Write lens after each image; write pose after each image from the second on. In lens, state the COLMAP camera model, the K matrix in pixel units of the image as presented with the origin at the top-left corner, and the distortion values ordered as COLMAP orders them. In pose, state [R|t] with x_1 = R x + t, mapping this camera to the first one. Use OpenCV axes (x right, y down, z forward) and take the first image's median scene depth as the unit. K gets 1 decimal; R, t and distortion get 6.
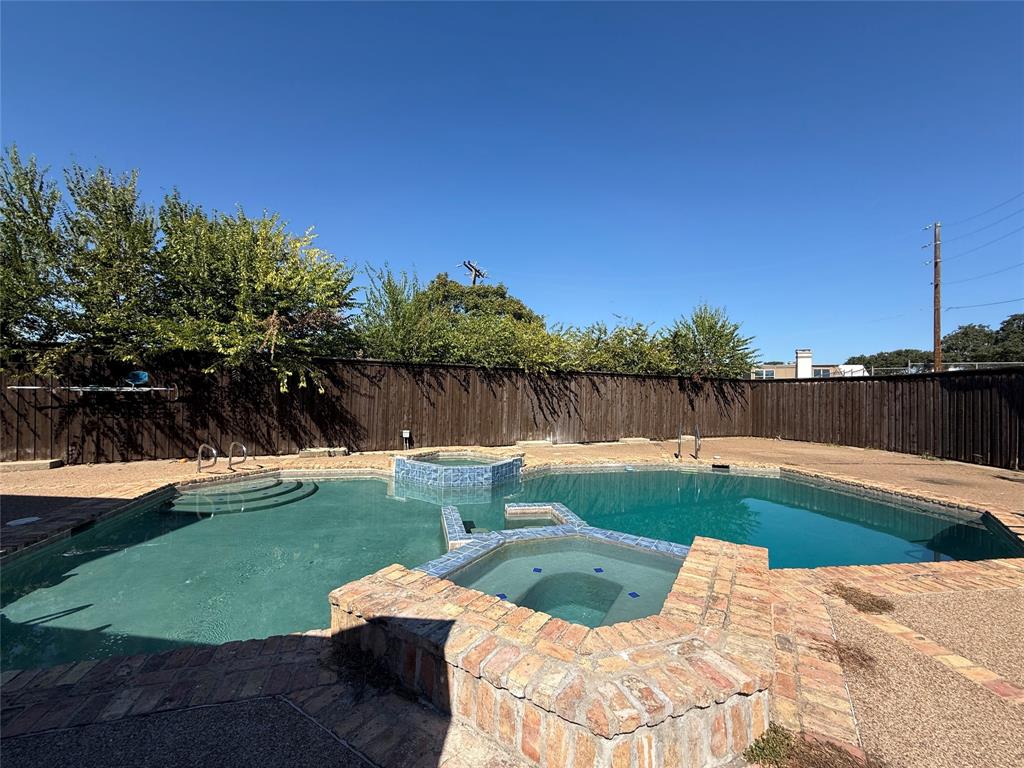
lens RADIAL K [[408.7, 0, 510.6], [0, 408.7, 388.2], [0, 0, 1]] dist [0.001508, -0.000474]
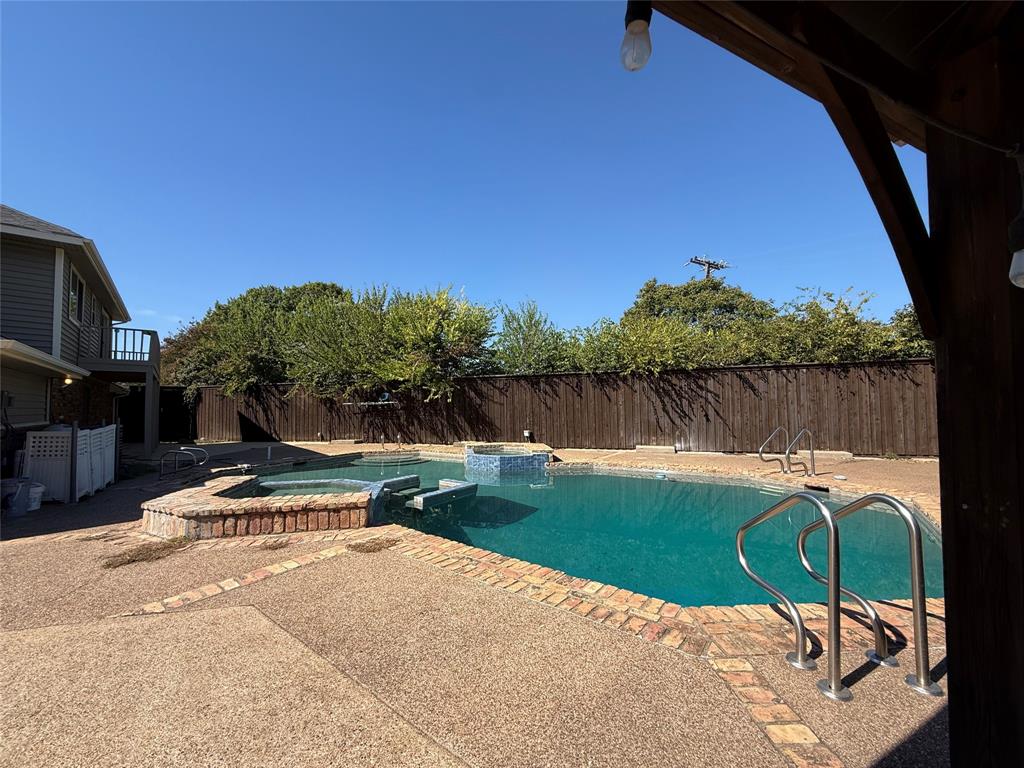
lens RADIAL K [[408.7, 0, 509.6], [0, 408.7, 384.5], [0, 0, 1]] dist [0.001508, -0.000474]
pose [[0.687069, -0.063584, -0.723804, 0.641229], [0.037688, 0.997941, -0.051890, 0.029216], [0.725614, 0.008373, 0.688051, 0.129782]]
